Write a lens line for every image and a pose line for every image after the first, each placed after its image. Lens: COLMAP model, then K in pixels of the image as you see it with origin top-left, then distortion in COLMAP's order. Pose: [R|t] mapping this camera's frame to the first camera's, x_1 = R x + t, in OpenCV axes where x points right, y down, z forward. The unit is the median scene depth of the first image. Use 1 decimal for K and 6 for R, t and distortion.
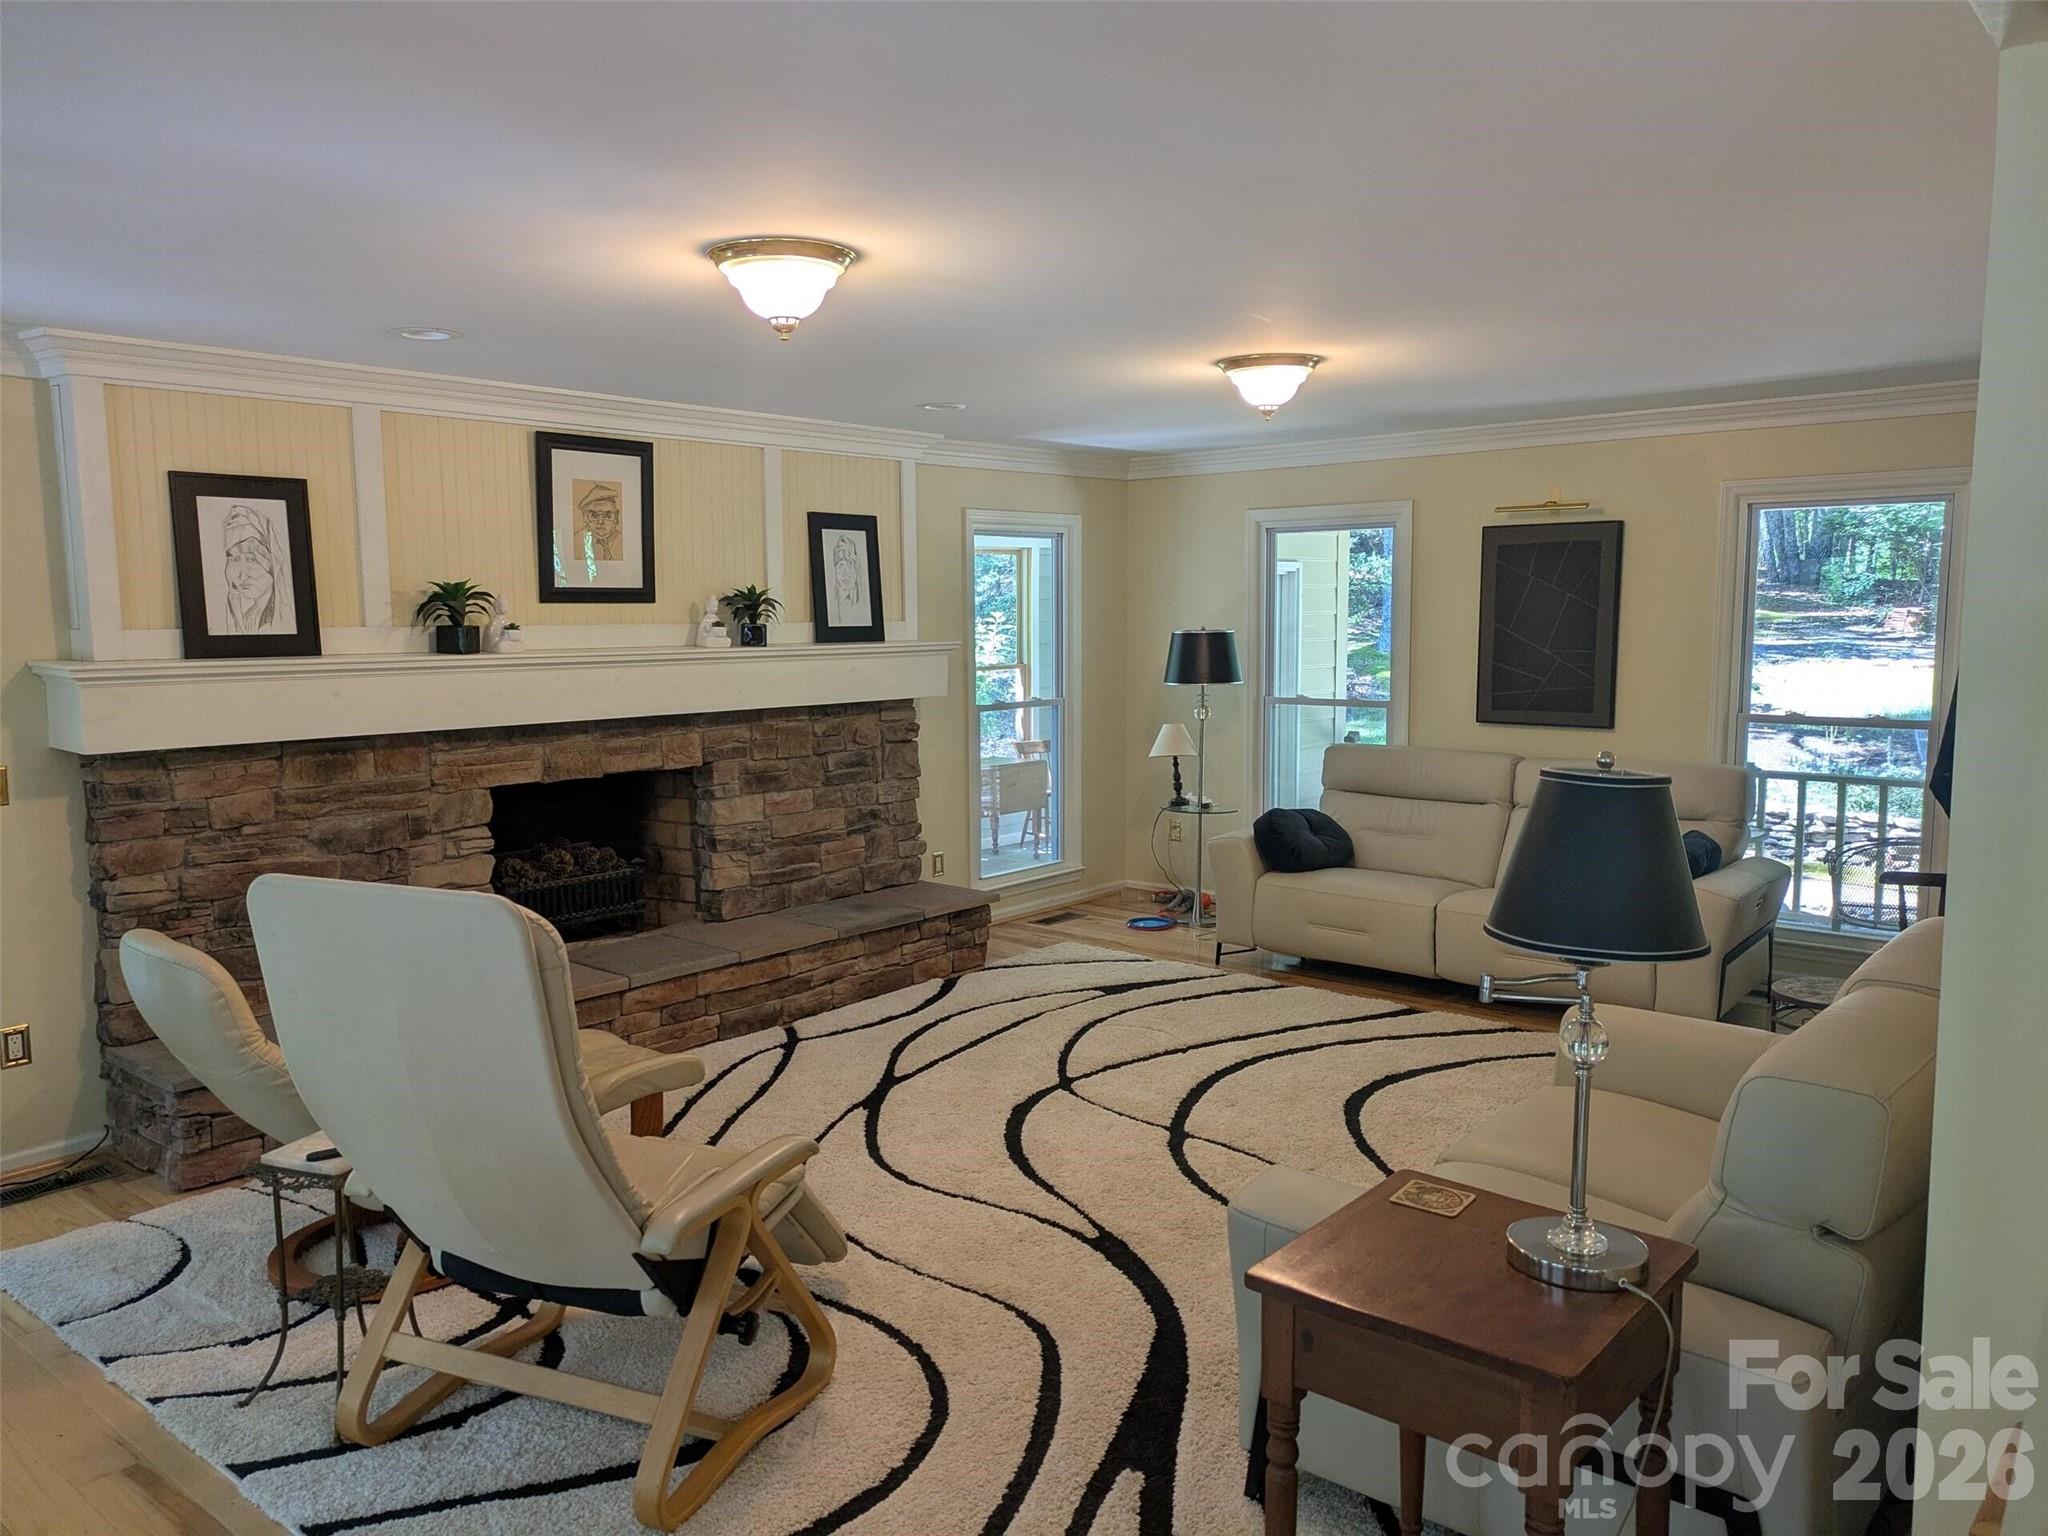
lens RADIAL K [[1515.6, 0, 1019.8], [0, 1515.6, 767.6], [0, 0, 1]] dist [0.061945, -0.032106]
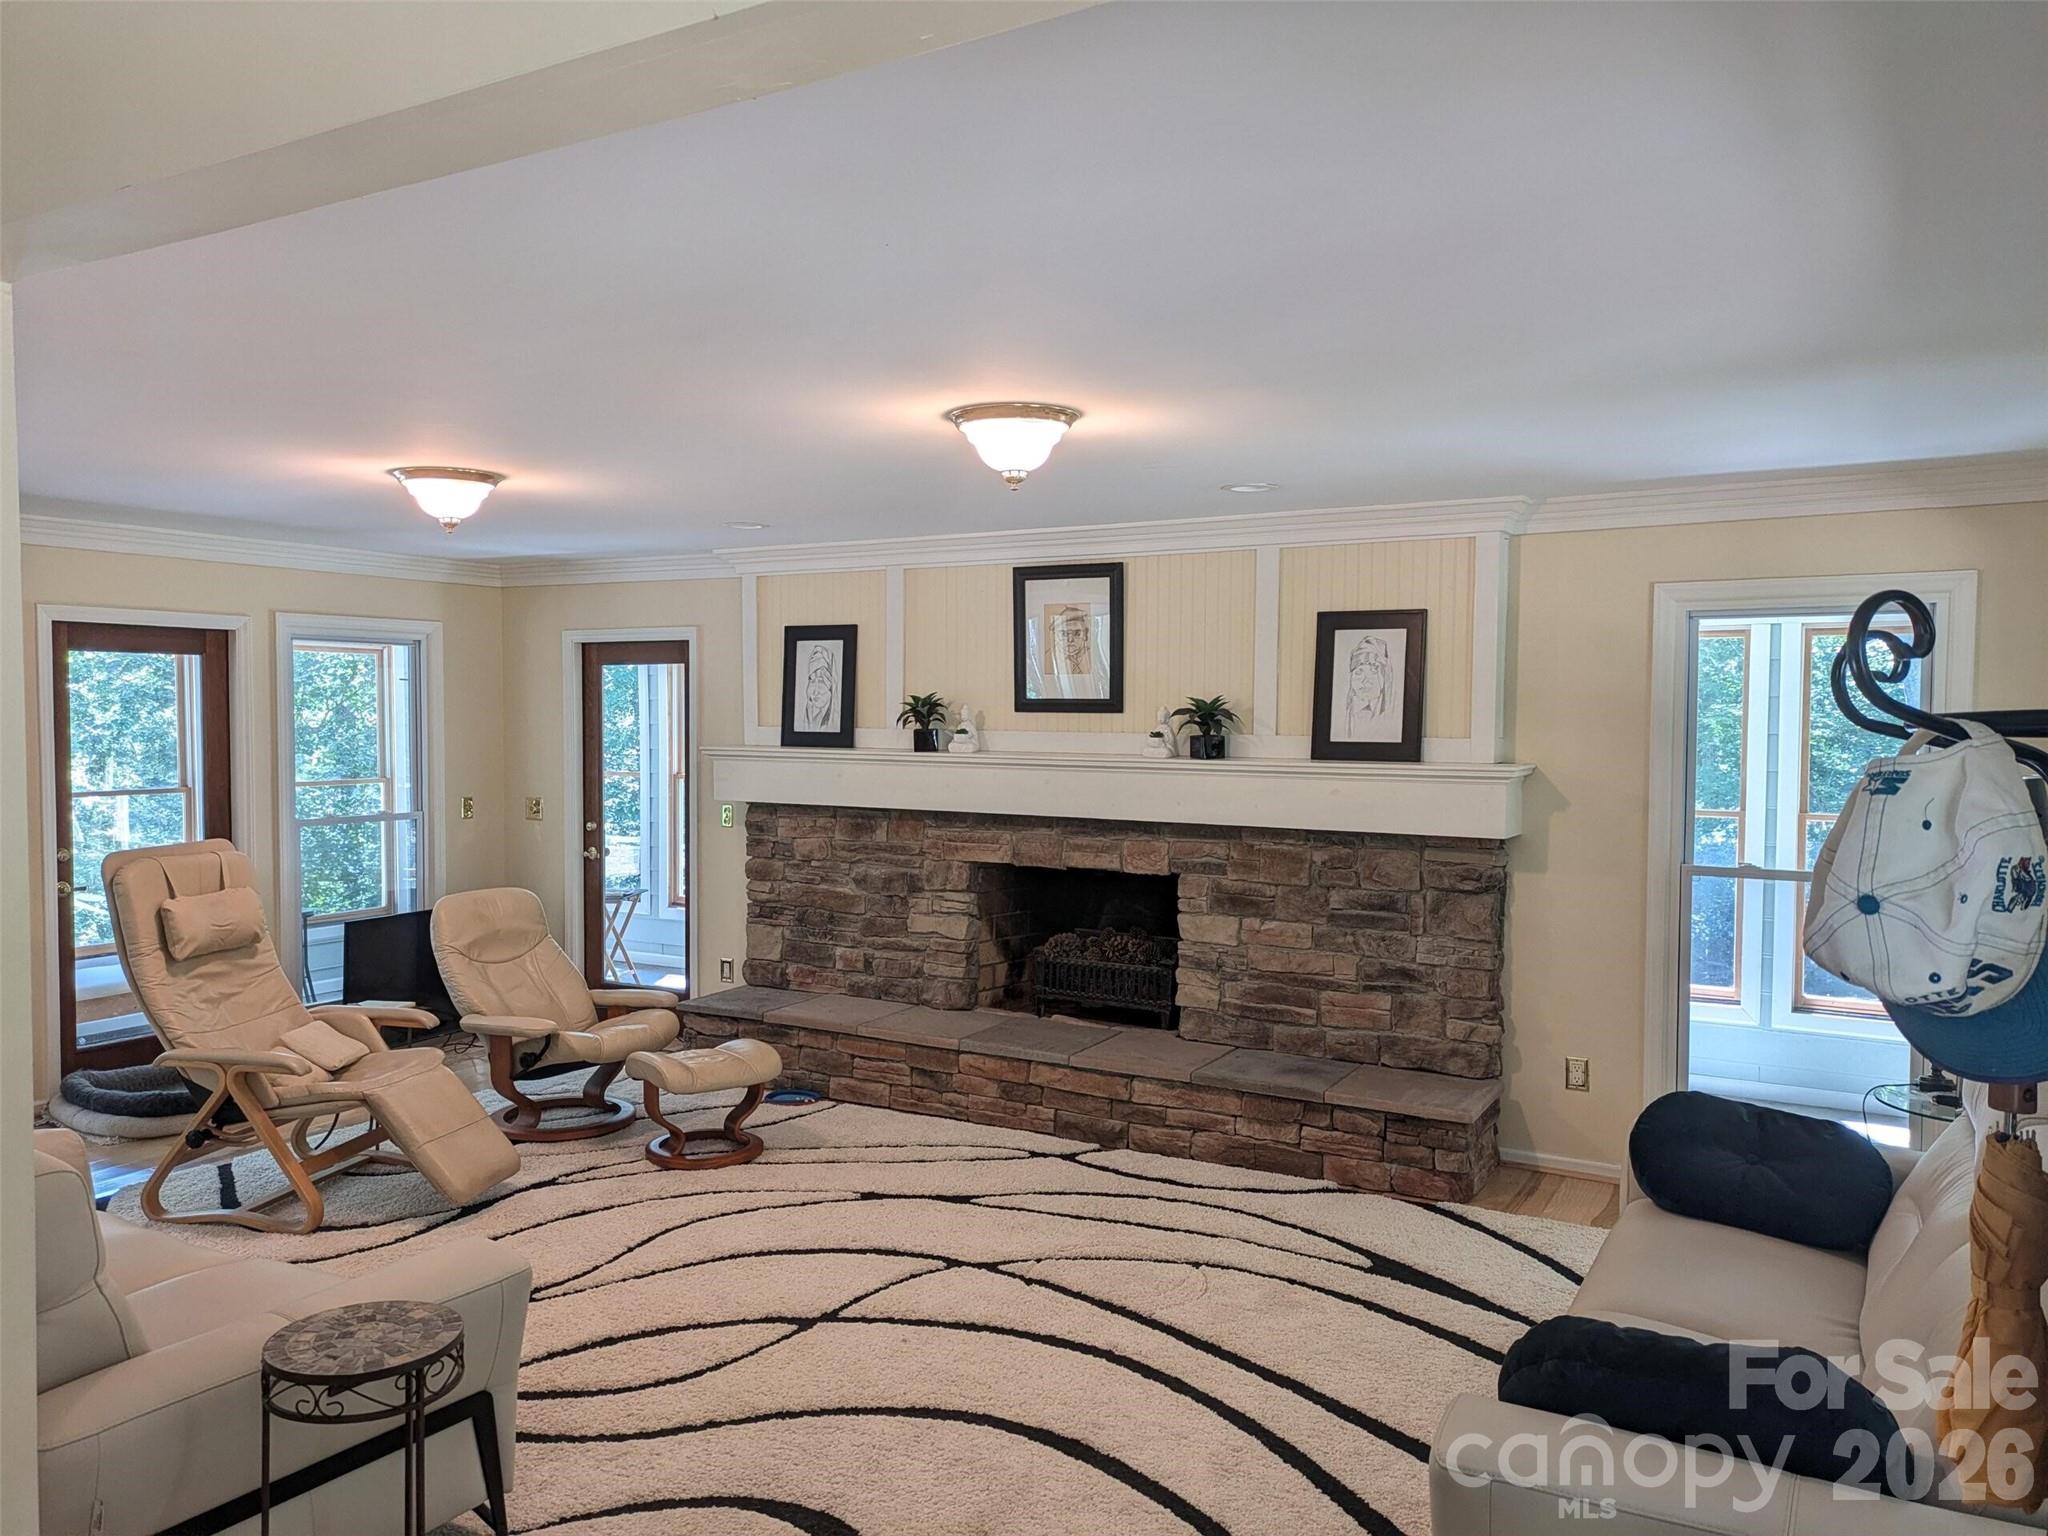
lens RADIAL K [[1515.6, 0, 1021.2], [0, 1515.6, 762.7], [0, 0, 1]] dist [0.061945, -0.032106]
pose [[0.174695, 0.036760, -0.983936, 0.792704], [-0.115814, 0.993133, 0.016542, -0.084543], [0.977788, 0.111063, 0.177753, 0.762083]]
